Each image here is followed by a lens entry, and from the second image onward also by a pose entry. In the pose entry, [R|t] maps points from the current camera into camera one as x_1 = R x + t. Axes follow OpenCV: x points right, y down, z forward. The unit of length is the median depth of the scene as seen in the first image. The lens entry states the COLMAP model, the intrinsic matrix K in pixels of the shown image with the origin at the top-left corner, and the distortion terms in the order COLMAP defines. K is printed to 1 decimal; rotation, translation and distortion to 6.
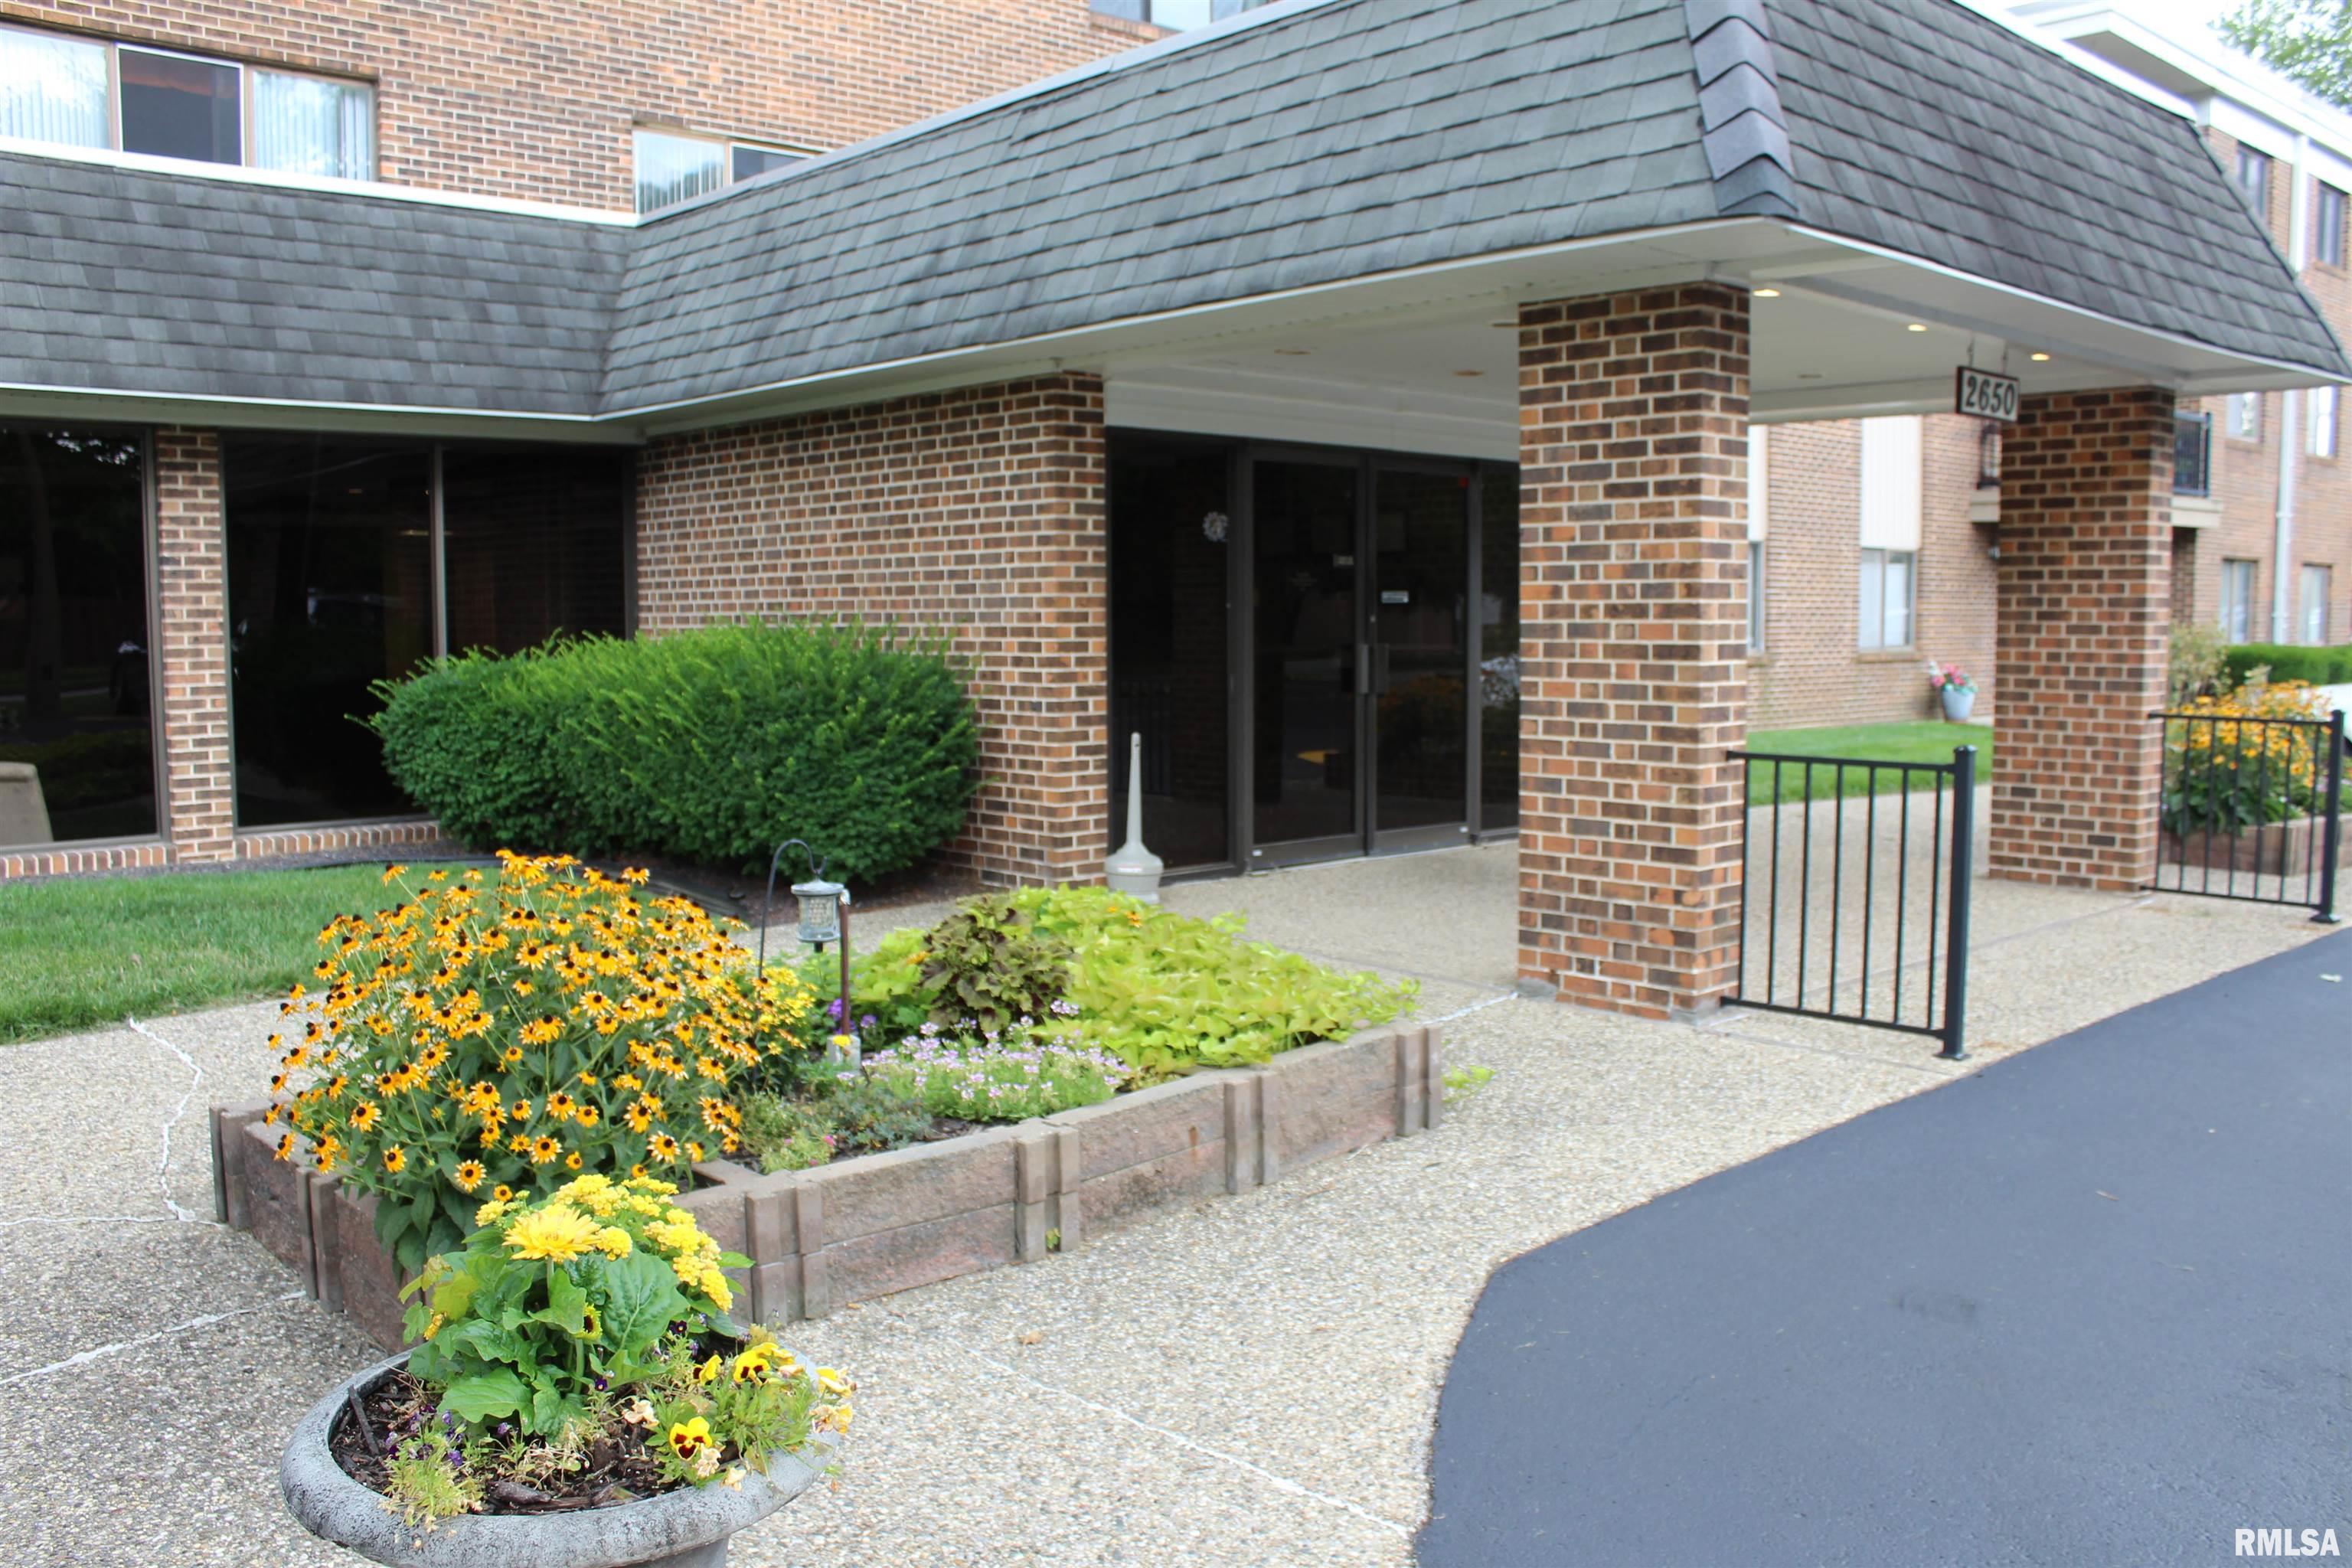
lens RADIAL K [[1969.2, 0, 1166.8], [0, 1969.2, 784.6], [0, 0, 1]] dist [-0.150258, 0.125928]
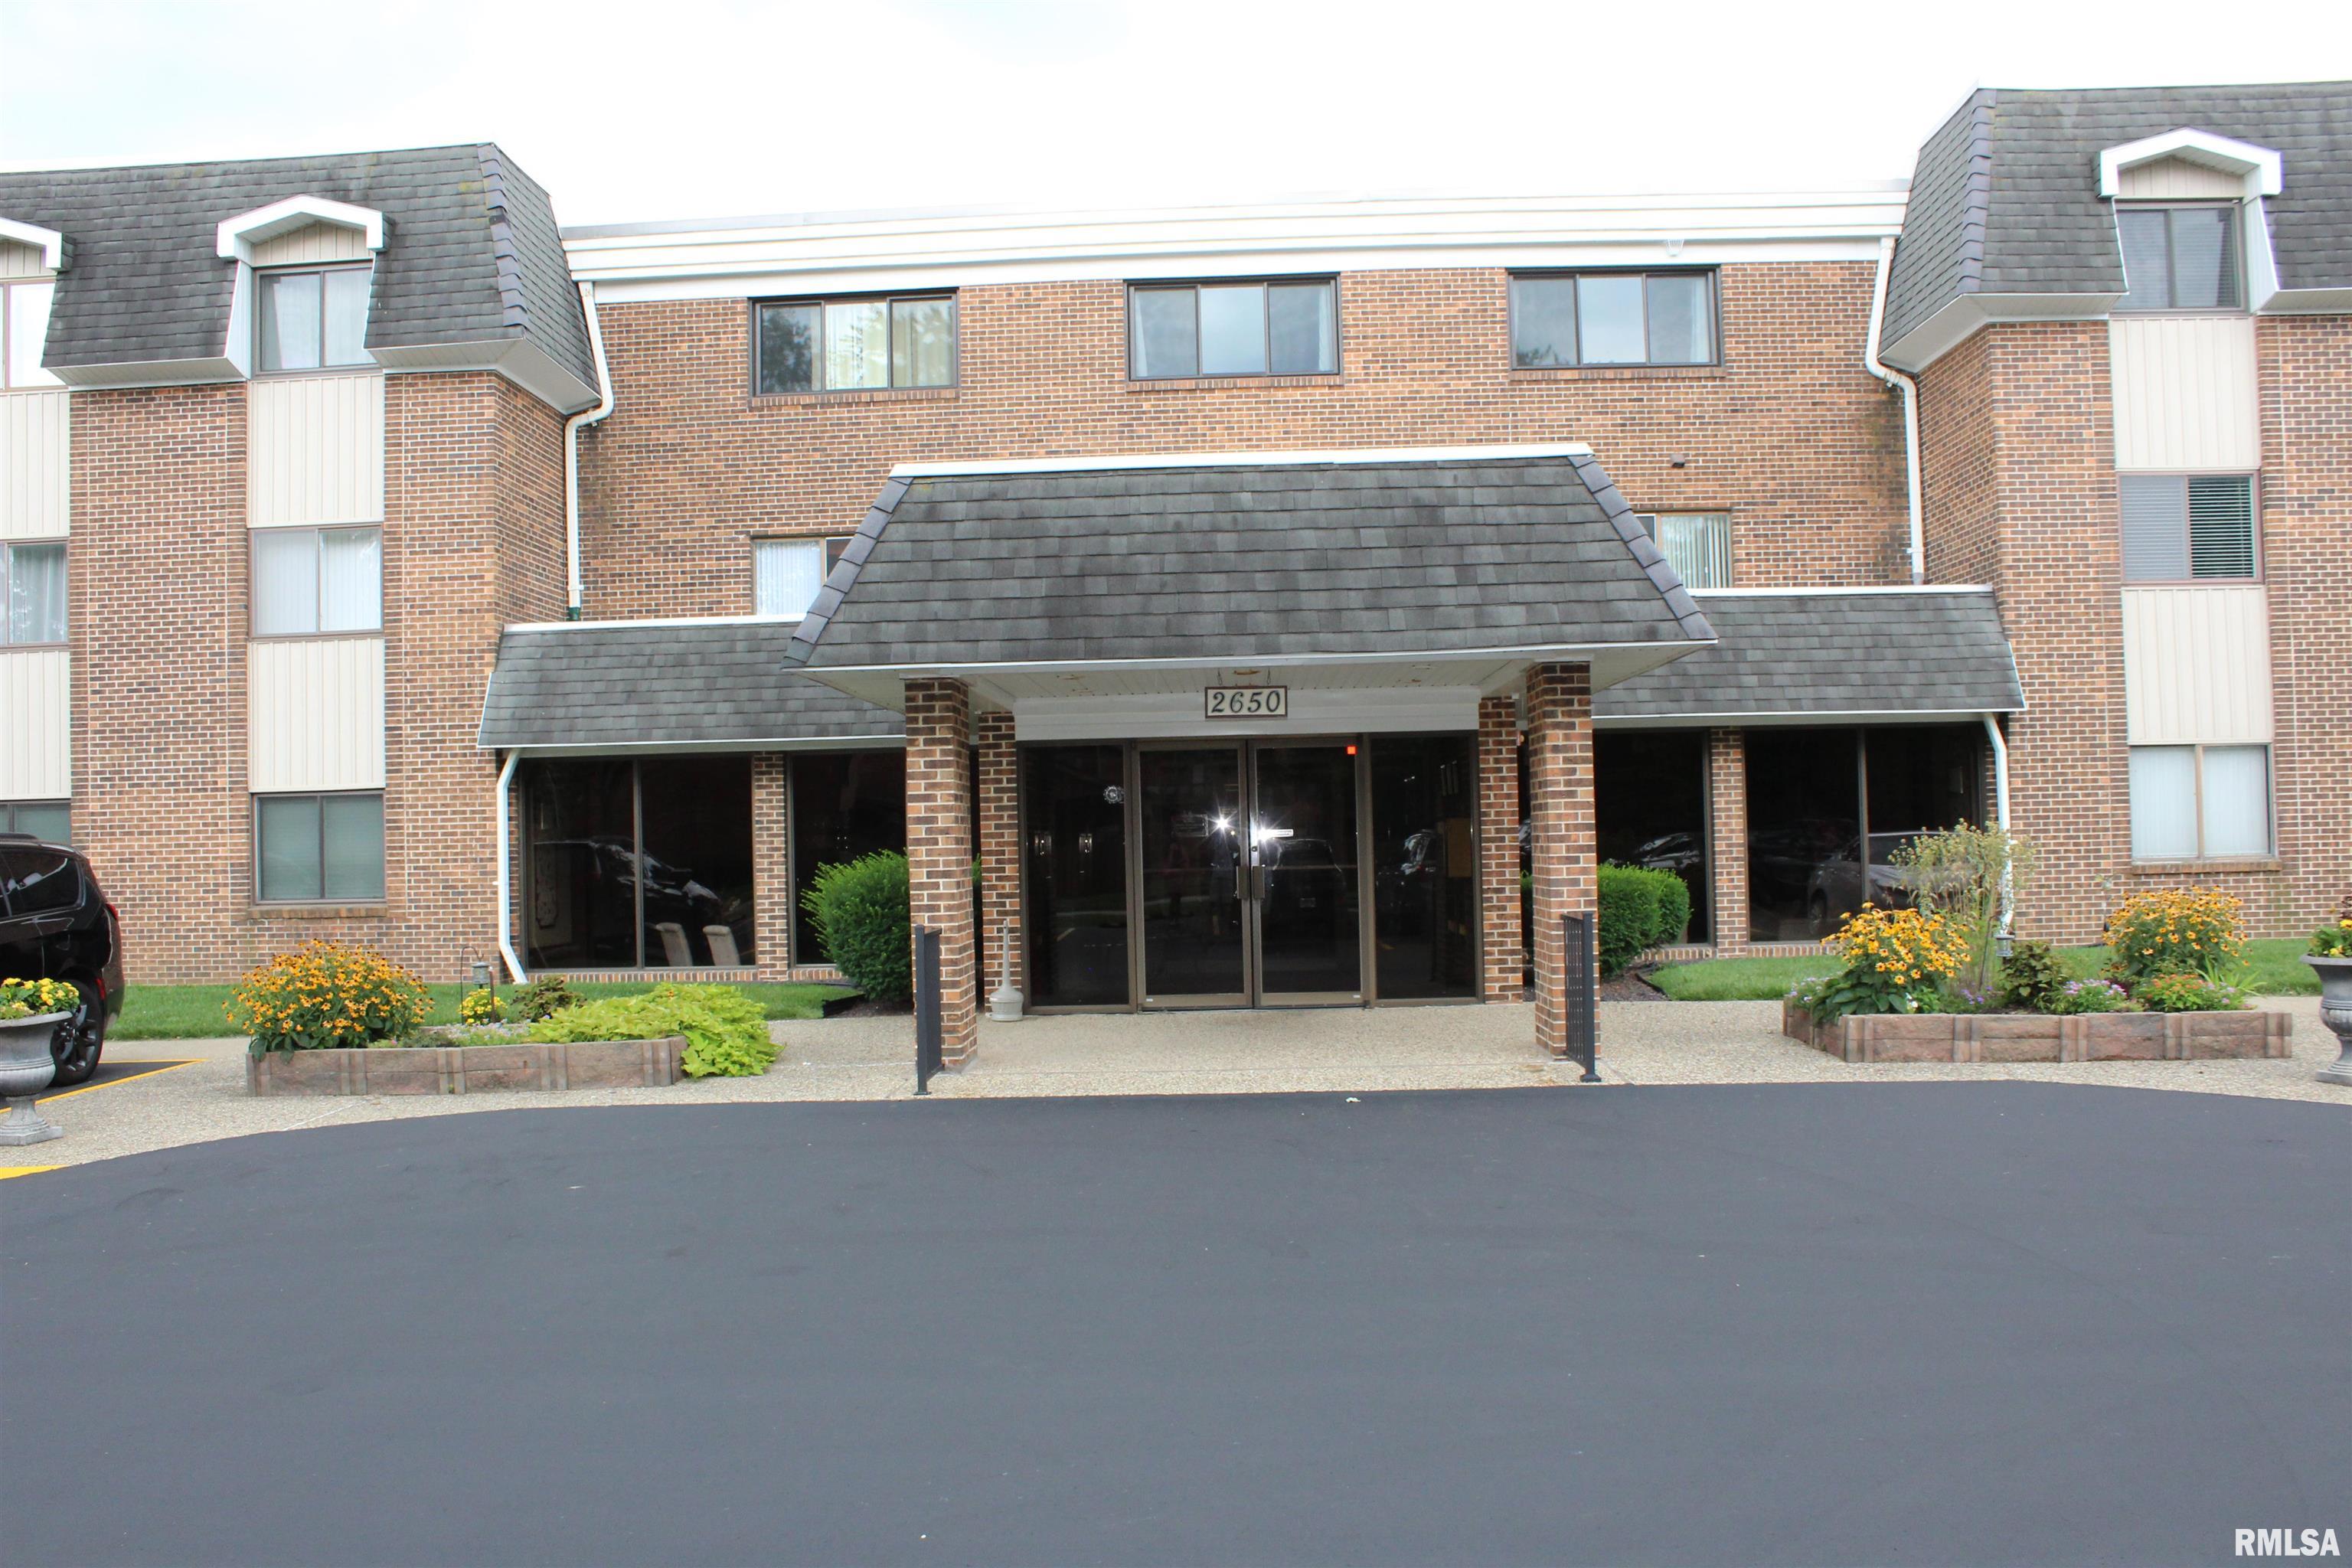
lens RADIAL K [[1969.2, 0, 1161.1], [0, 1969.2, 806.7], [0, 0, 1]] dist [-0.150258, 0.125928]
pose [[0.713739, -0.023629, -0.700013, 1.203994], [-0.042506, 0.996127, -0.076964, 0.001302], [0.699121, 0.084687, 0.709970, -0.123355]]
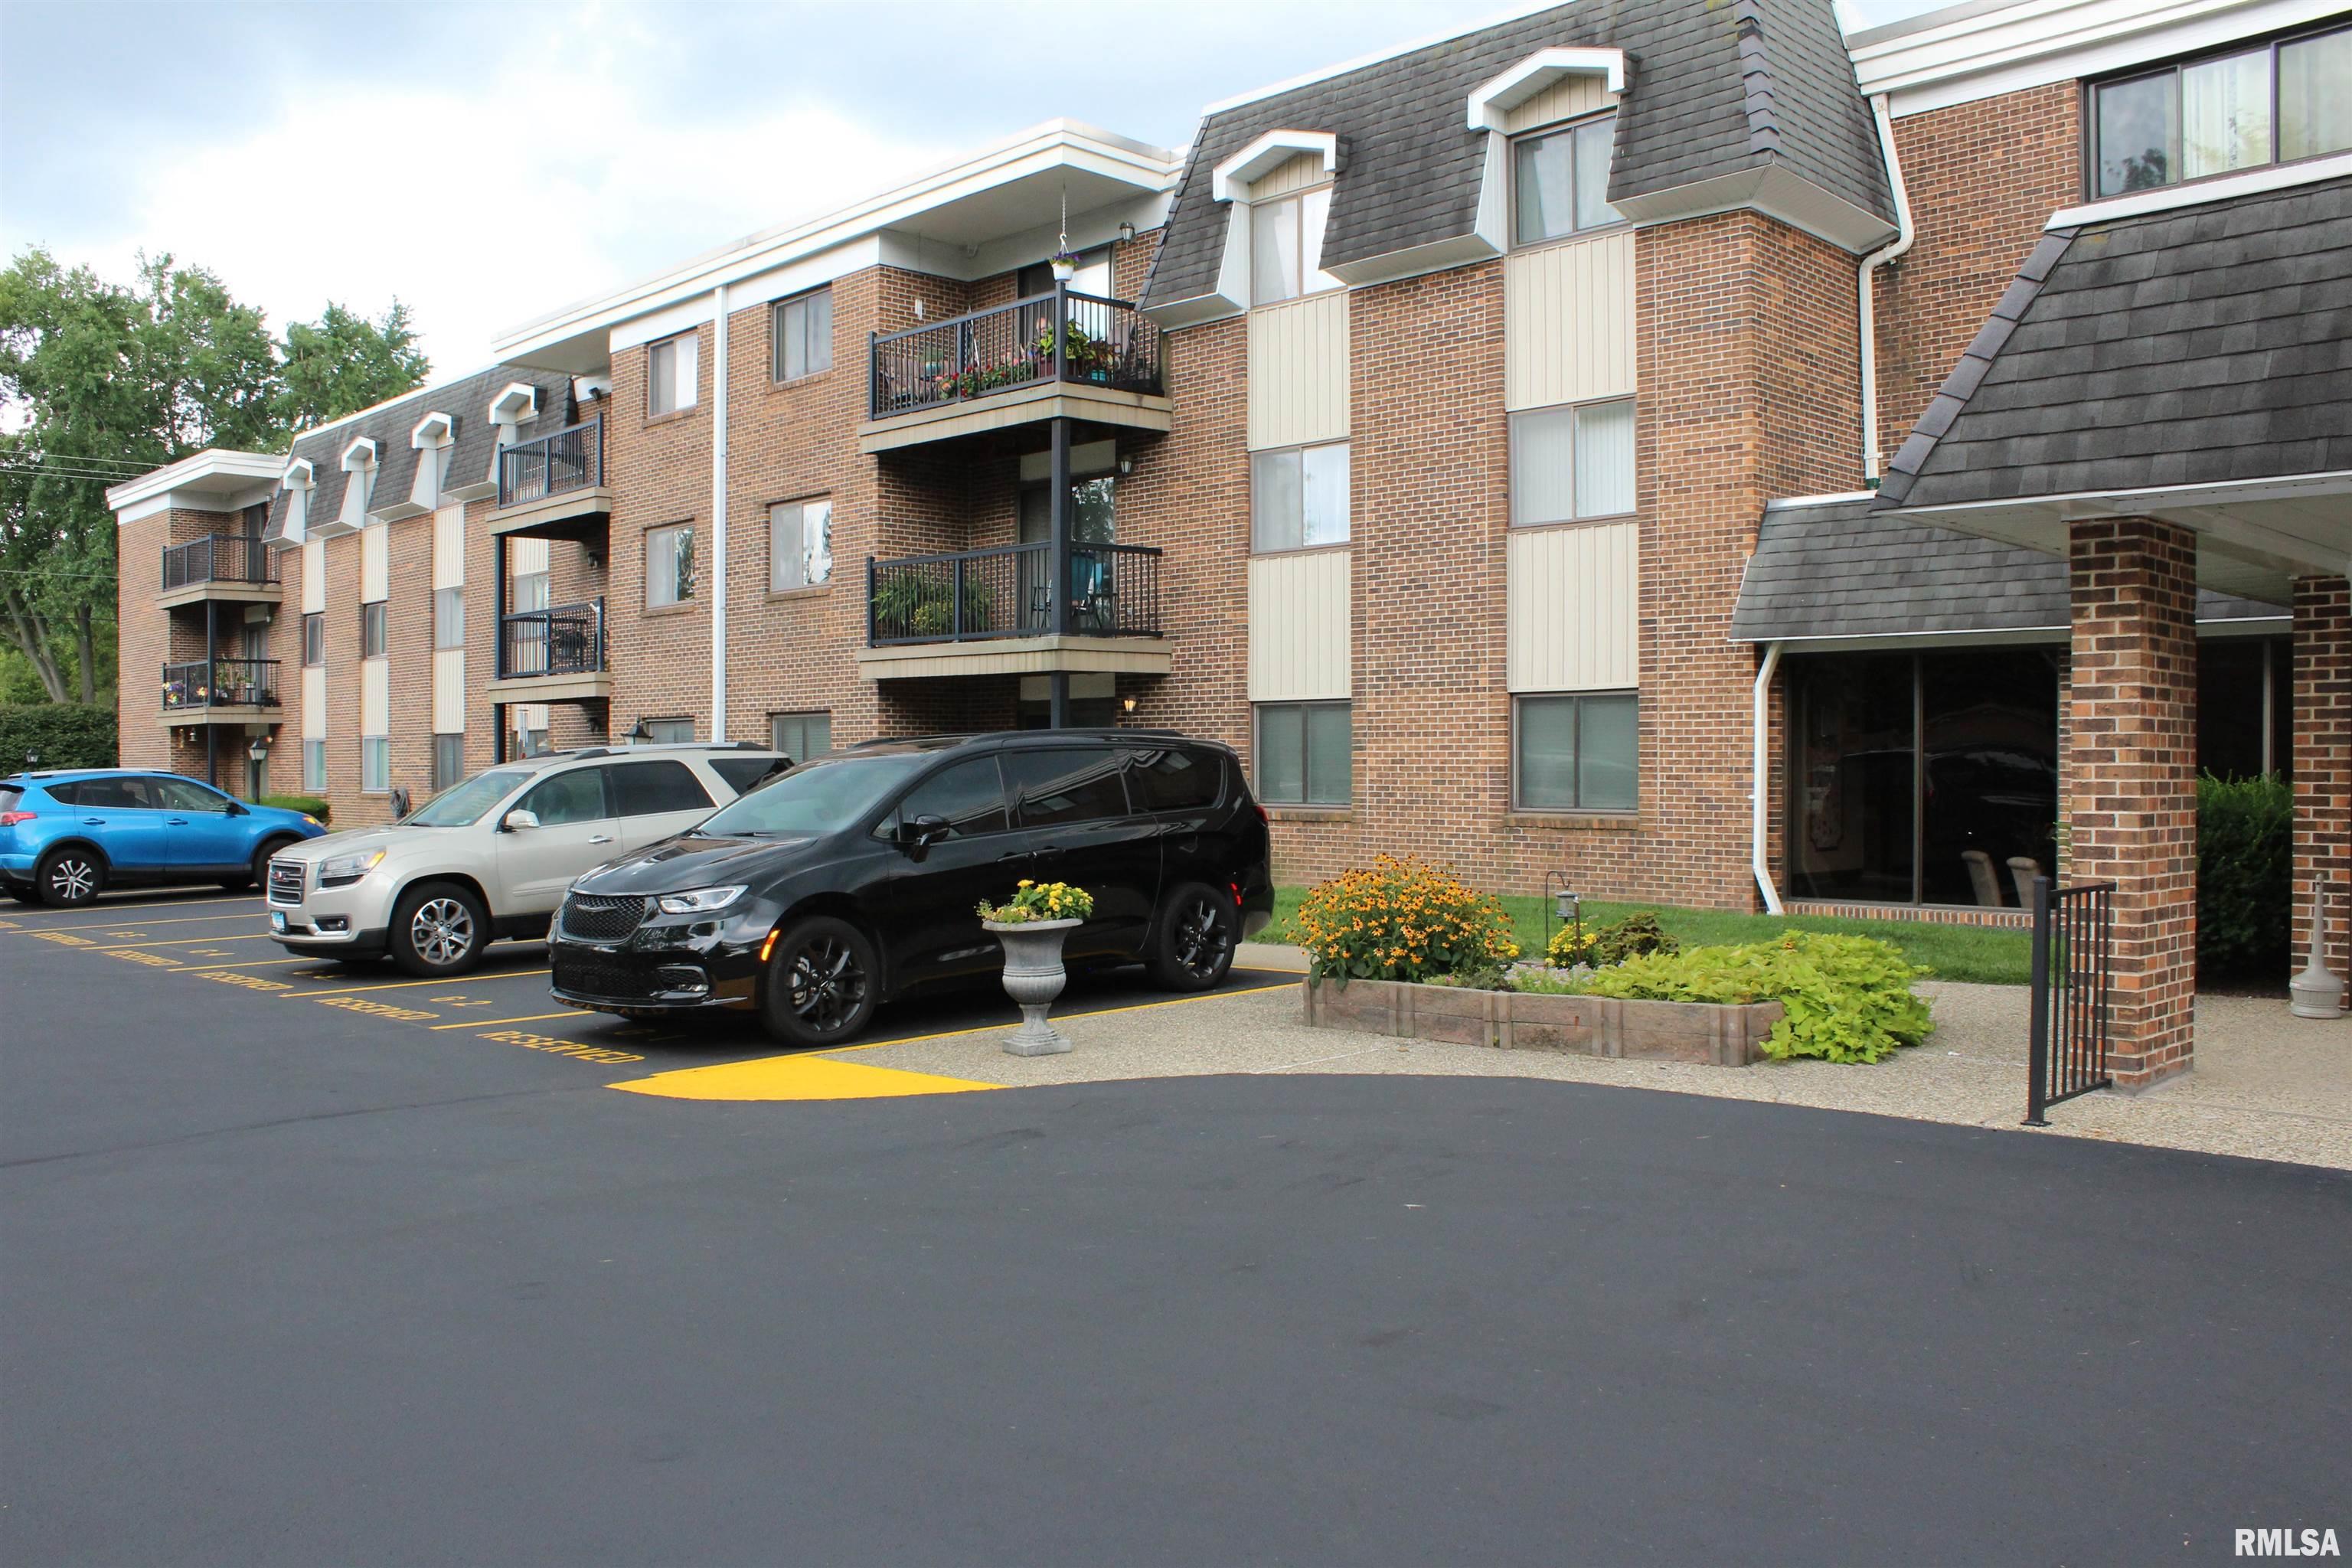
lens RADIAL K [[1969.2, 0, 1162.8], [0, 1969.2, 790.8], [0, 0, 1]] dist [-0.150258, 0.125928]
pose [[0.040157, 0.016867, -0.999051, 1.039268], [-0.090281, 0.995829, 0.013183, -0.026081], [0.995106, 0.089666, 0.041513, 0.229903]]
